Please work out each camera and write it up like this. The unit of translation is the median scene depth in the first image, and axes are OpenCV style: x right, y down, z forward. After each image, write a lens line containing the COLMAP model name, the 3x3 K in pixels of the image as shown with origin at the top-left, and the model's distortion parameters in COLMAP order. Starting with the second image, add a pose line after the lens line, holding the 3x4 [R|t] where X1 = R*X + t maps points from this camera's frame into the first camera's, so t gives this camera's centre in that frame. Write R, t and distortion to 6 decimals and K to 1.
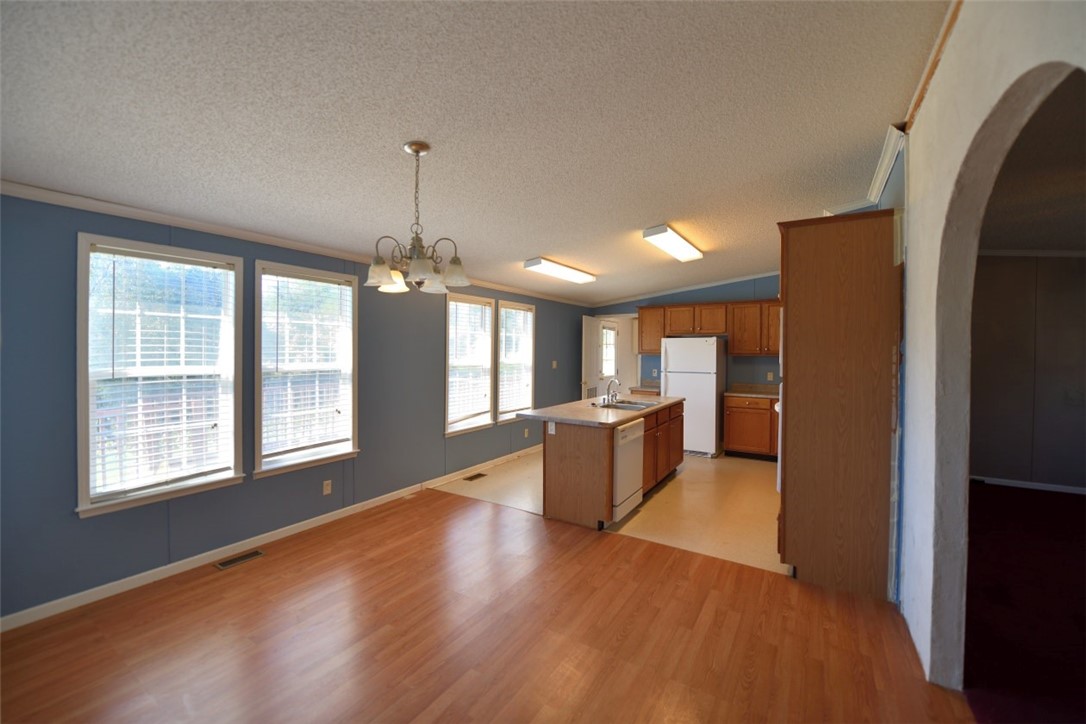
lens RADIAL K [[437.7, 0, 543.6], [0, 437.7, 354.0], [0, 0, 1]] dist [-0.015872, -0.000679]
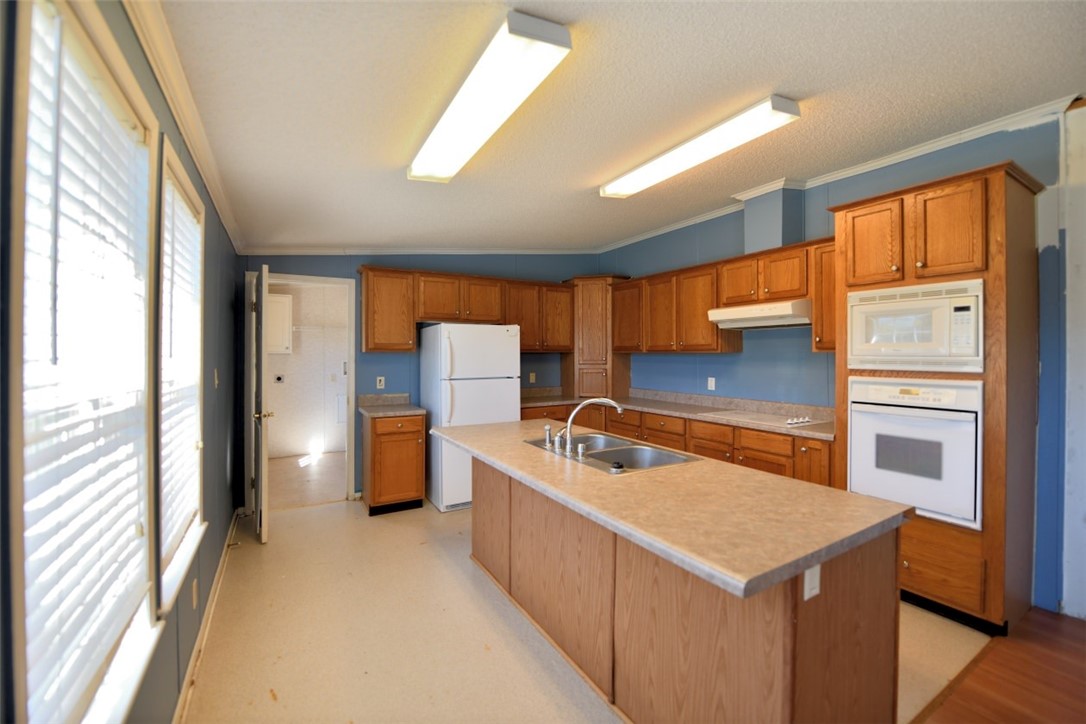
lens RADIAL K [[442.2, 0, 543.0], [0, 442.2, 355.4], [0, 0, 1]] dist [-0.018958, -0.000703]
pose [[0.457787, -0.011180, 0.888992, -0.368641], [0.010315, 0.999920, 0.007264, 0.007206], [-0.889002, 0.005844, 0.457866, 1.089865]]
